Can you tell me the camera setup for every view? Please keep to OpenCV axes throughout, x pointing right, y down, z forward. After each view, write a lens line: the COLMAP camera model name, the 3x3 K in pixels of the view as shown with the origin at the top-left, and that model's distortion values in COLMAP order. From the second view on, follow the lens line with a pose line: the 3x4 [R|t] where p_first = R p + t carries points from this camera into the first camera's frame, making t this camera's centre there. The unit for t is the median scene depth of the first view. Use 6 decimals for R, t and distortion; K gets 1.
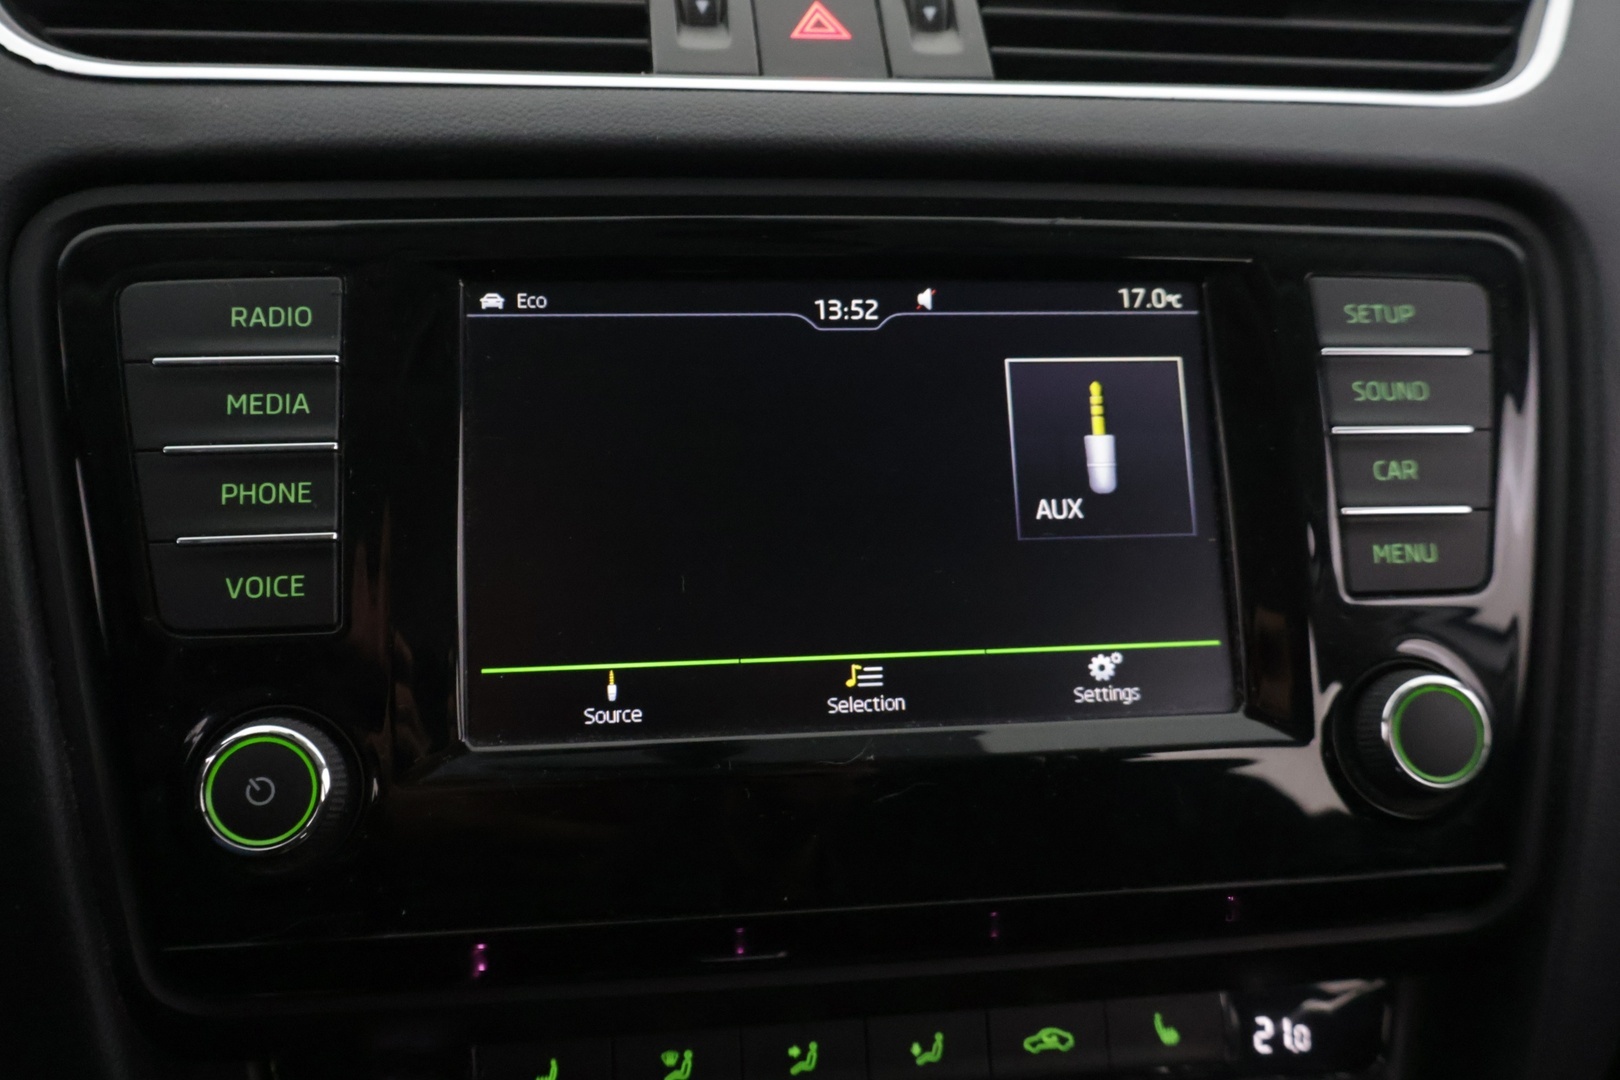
lens RADIAL K [[1405.1, 0, 812.8], [0, 1405.1, 534.8], [0, 0, 1]] dist [-0.006062, 0.012981]
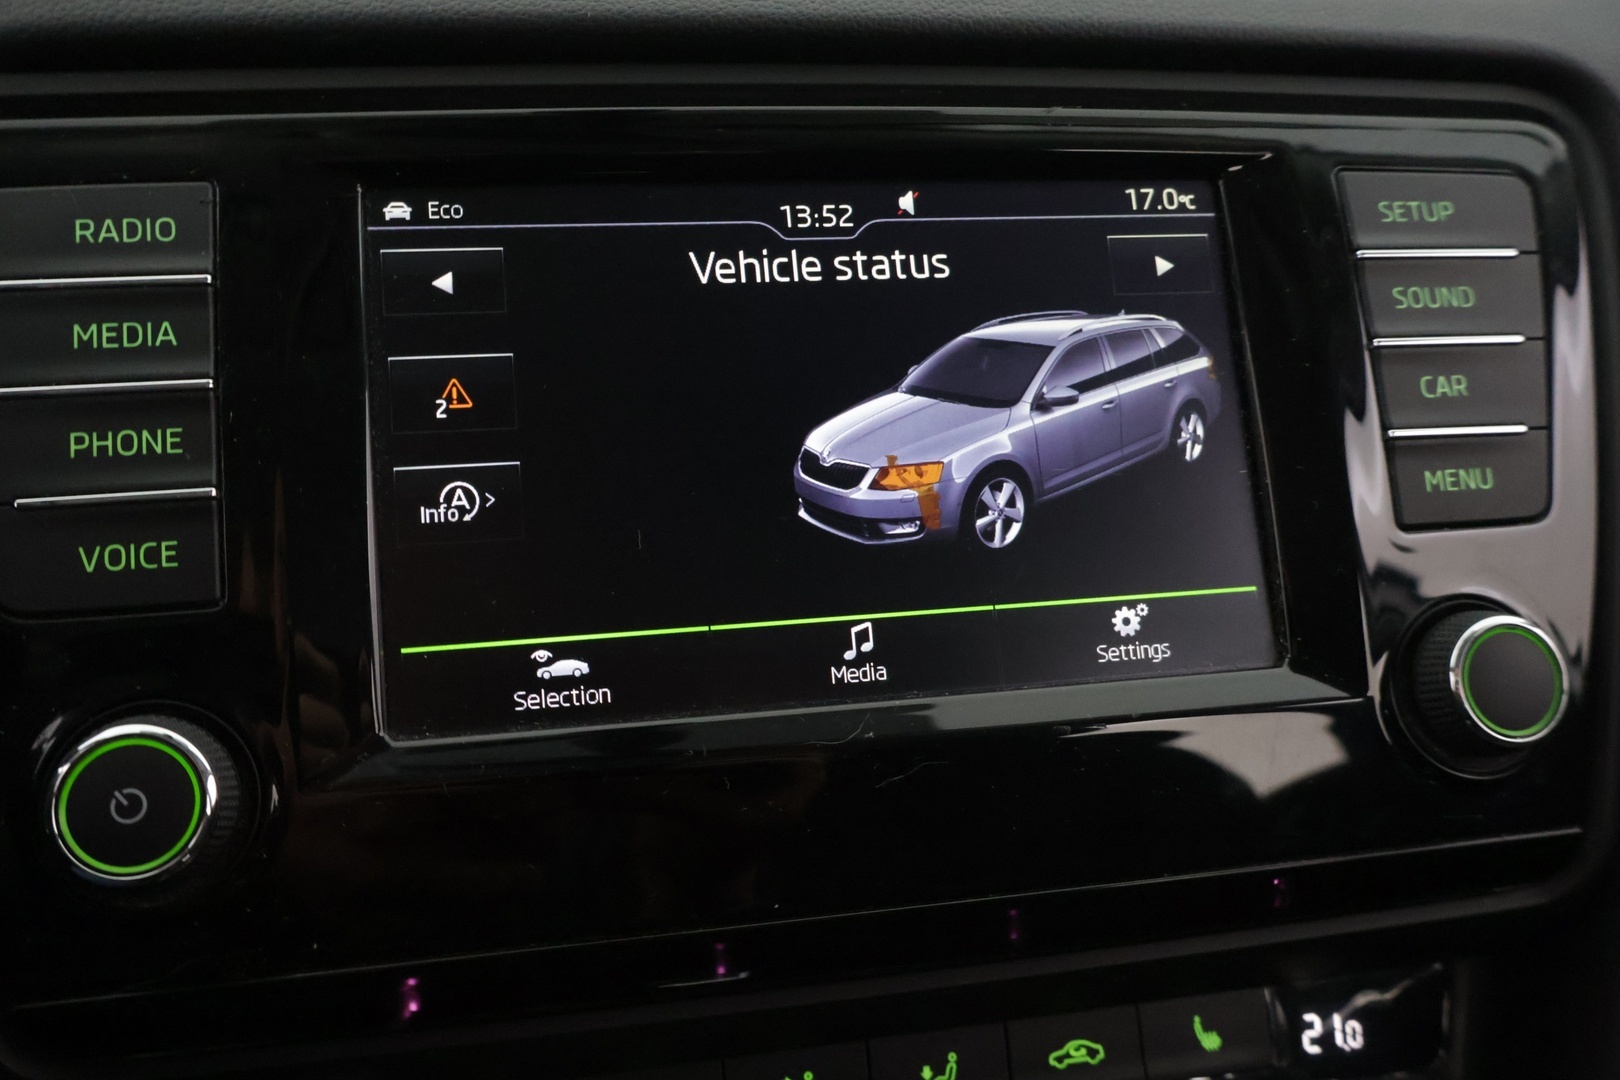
lens RADIAL K [[1405.1, 0, 803.8], [0, 1405.1, 543.6], [0, 0, 1]] dist [-0.006062, 0.012981]
pose [[0.997785, -0.034910, 0.056633, -0.040383], [0.034718, 0.999388, 0.004367, 0.036185], [-0.056751, -0.002391, 0.998385, 0.148662]]
